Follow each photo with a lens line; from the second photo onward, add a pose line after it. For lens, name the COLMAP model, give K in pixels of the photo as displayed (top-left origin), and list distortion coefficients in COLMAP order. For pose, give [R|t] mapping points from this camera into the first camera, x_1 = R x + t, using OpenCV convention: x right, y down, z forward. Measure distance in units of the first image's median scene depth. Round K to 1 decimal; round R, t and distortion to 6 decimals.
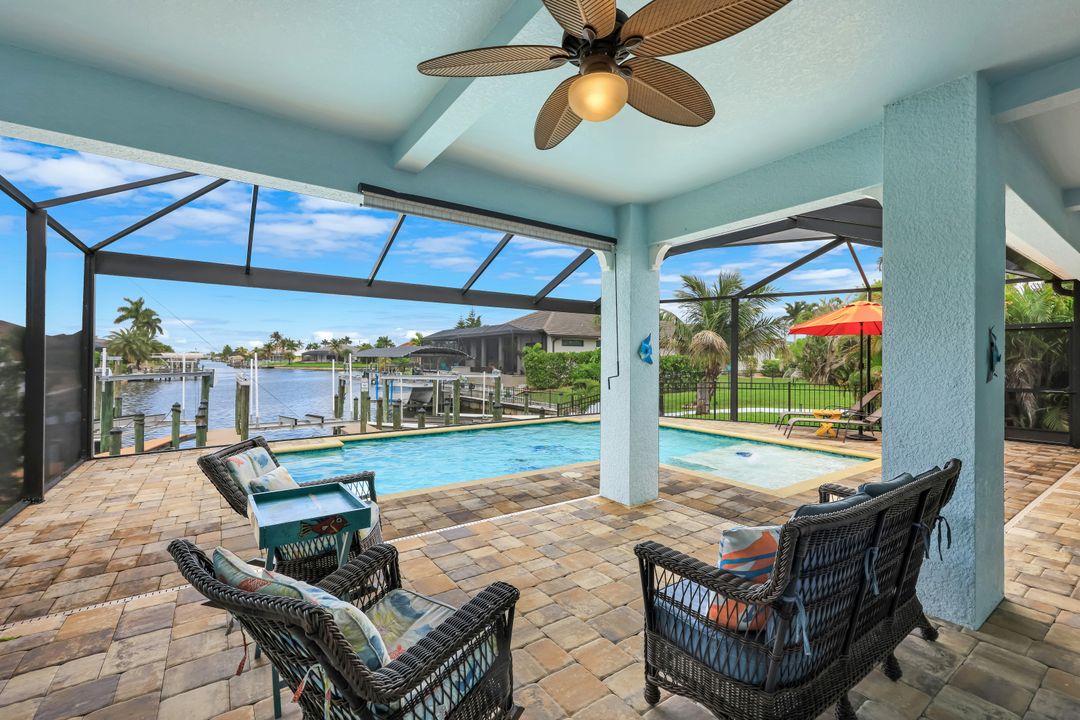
lens RADIAL K [[459.2, 0, 540.0], [0, 459.2, 360.0], [0, 0, 1]] dist [-0.000171, 0.000024]
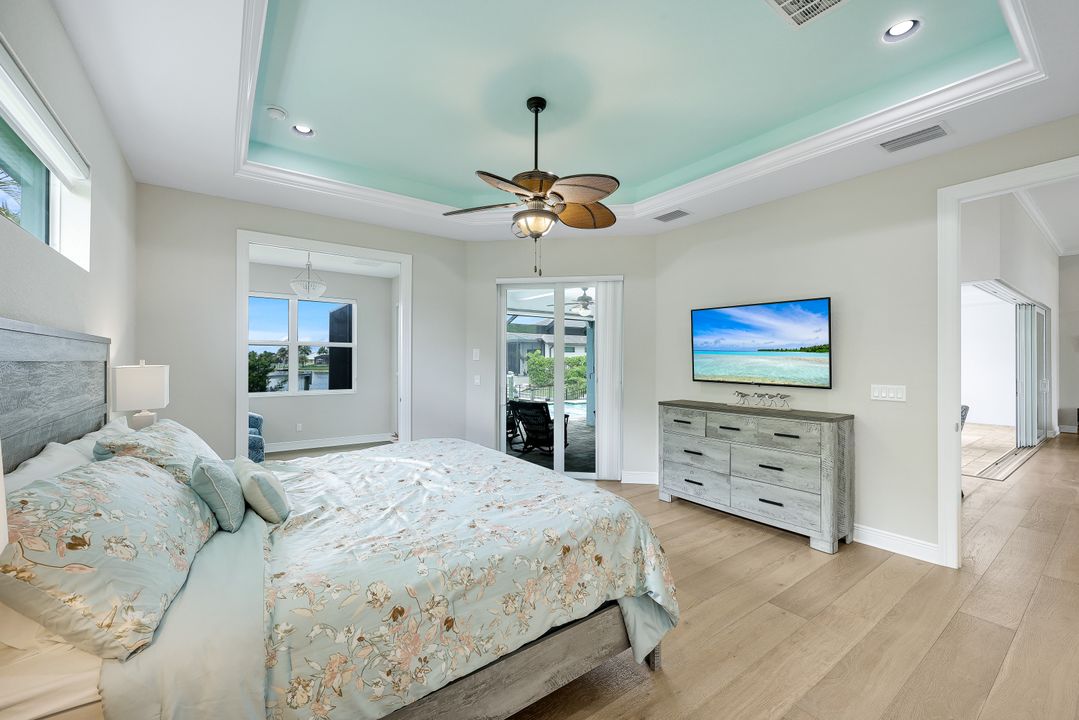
lens RADIAL K [[438.1, 0, 539.5], [0, 438.1, 360.0], [0, 0, 1]] dist [-0.001405, -0.000090]
pose [[0.999852, -0.002566, 0.017027, -0.021092], [0.002667, 0.999979, -0.005867, -0.002635], [-0.017012, 0.005912, 0.999838, -0.185497]]
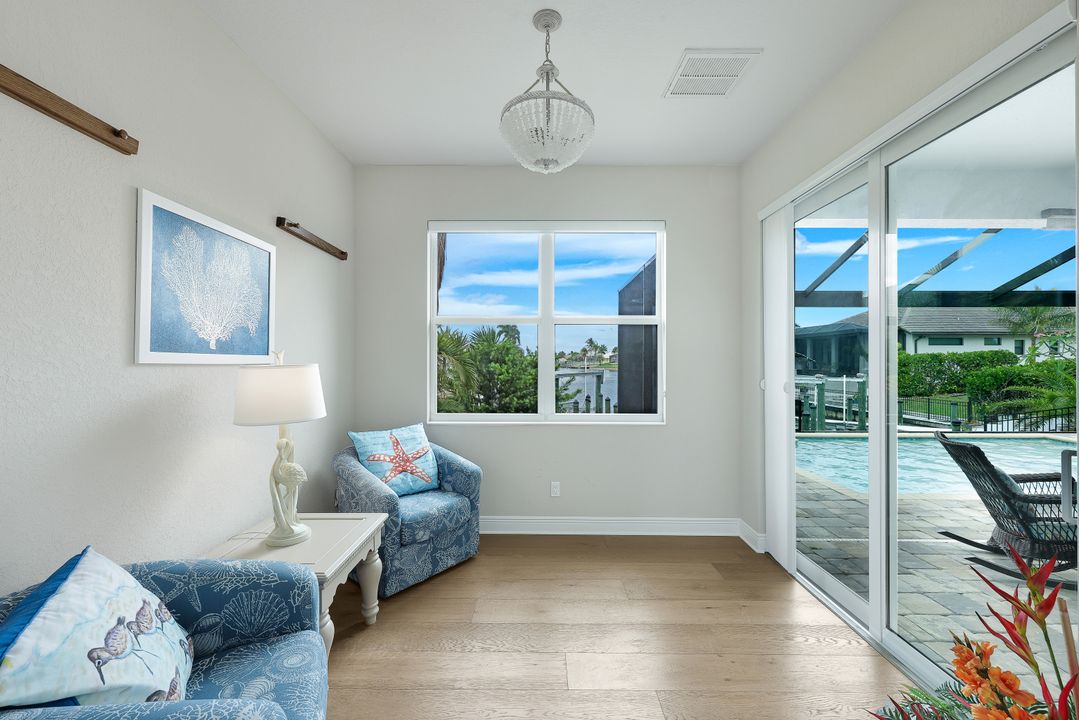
lens RADIAL K [[438.1, 0, 539.5], [0, 438.1, 360.0], [0, 0, 1]] dist [-0.001405, -0.000090]
pose [[0.815472, -0.002224, -0.578792, -0.078171], [0.000297, 0.999994, -0.003424, -0.001823], [0.578796, 0.002620, 0.815468, -0.055026]]
